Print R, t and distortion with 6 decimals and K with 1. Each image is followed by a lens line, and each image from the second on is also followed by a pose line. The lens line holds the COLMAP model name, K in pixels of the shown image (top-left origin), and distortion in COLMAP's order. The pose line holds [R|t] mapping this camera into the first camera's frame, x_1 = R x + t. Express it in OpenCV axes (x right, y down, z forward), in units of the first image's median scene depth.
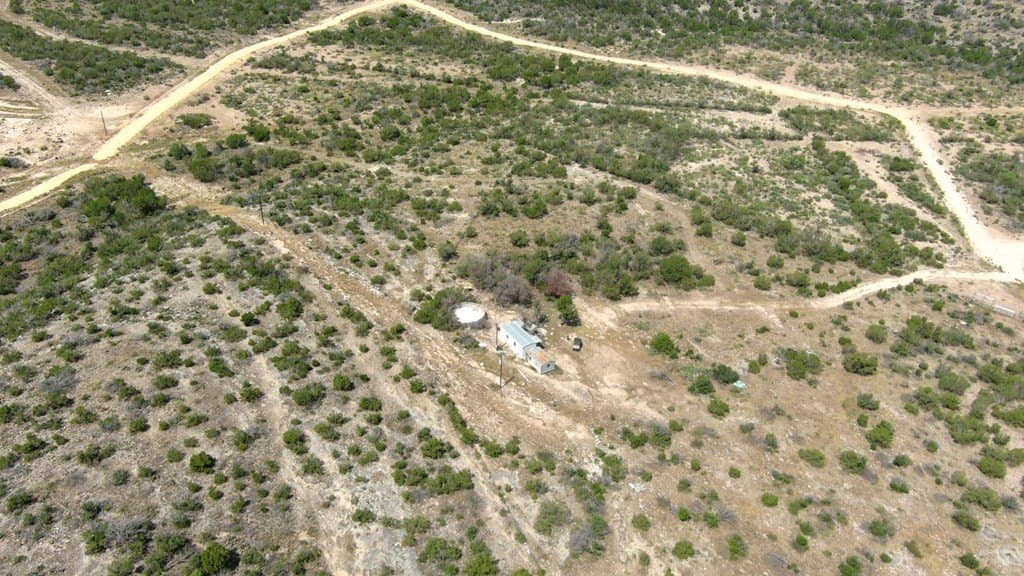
lens RADIAL K [[805.0, 0, 512.0], [0, 805.0, 288.0], [0, 0, 1]] dist [0.022355, -0.030367]
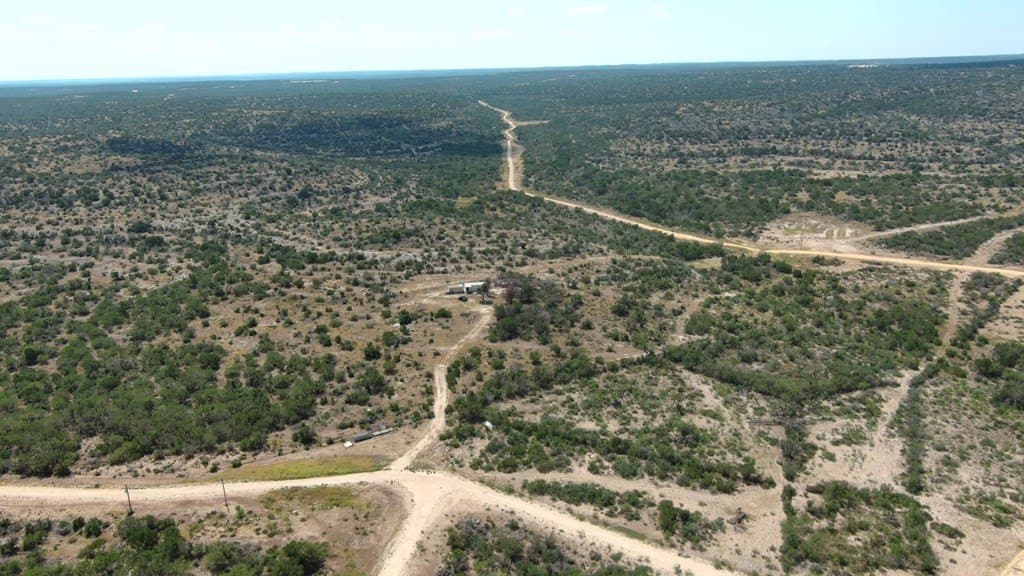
lens RADIAL K [[808.6, 0, 512.0], [0, 808.6, 288.0], [0, 0, 1]] dist [0.029114, -0.004023]
pose [[-0.411759, 0.221056, -0.884075, 0.990273], [-0.492142, 0.762556, 0.419886, -0.464163], [0.766975, 0.607982, -0.205198, 0.865022]]
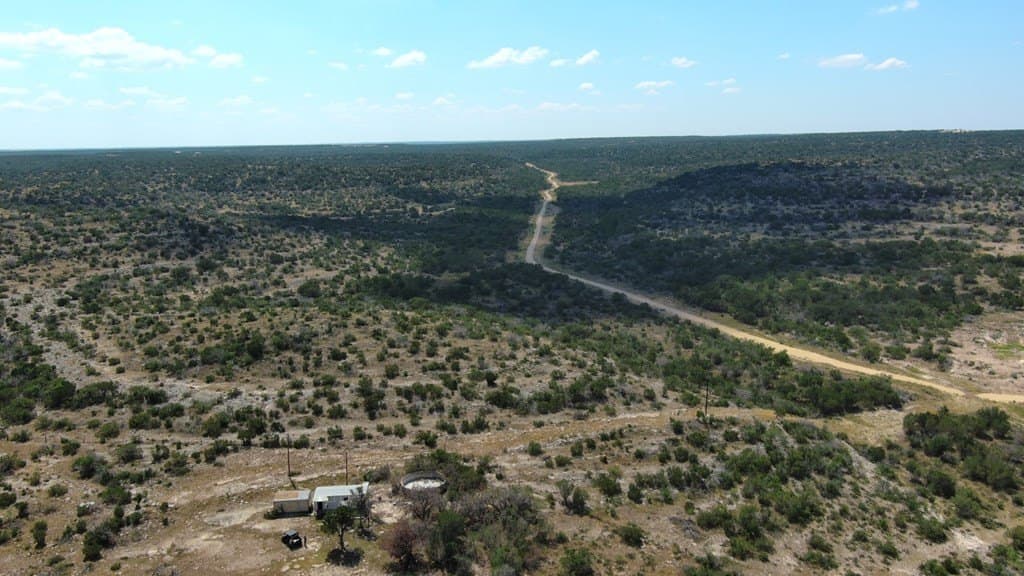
lens RADIAL K [[805.0, 0, 512.0], [0, 805.0, 288.0], [0, 0, 1]] dist [0.022355, -0.030367]
pose [[-0.480786, 0.135845, -0.866251, 0.351300], [-0.481229, 0.784965, 0.390189, -0.292859], [0.732982, 0.604463, -0.312028, 0.738106]]
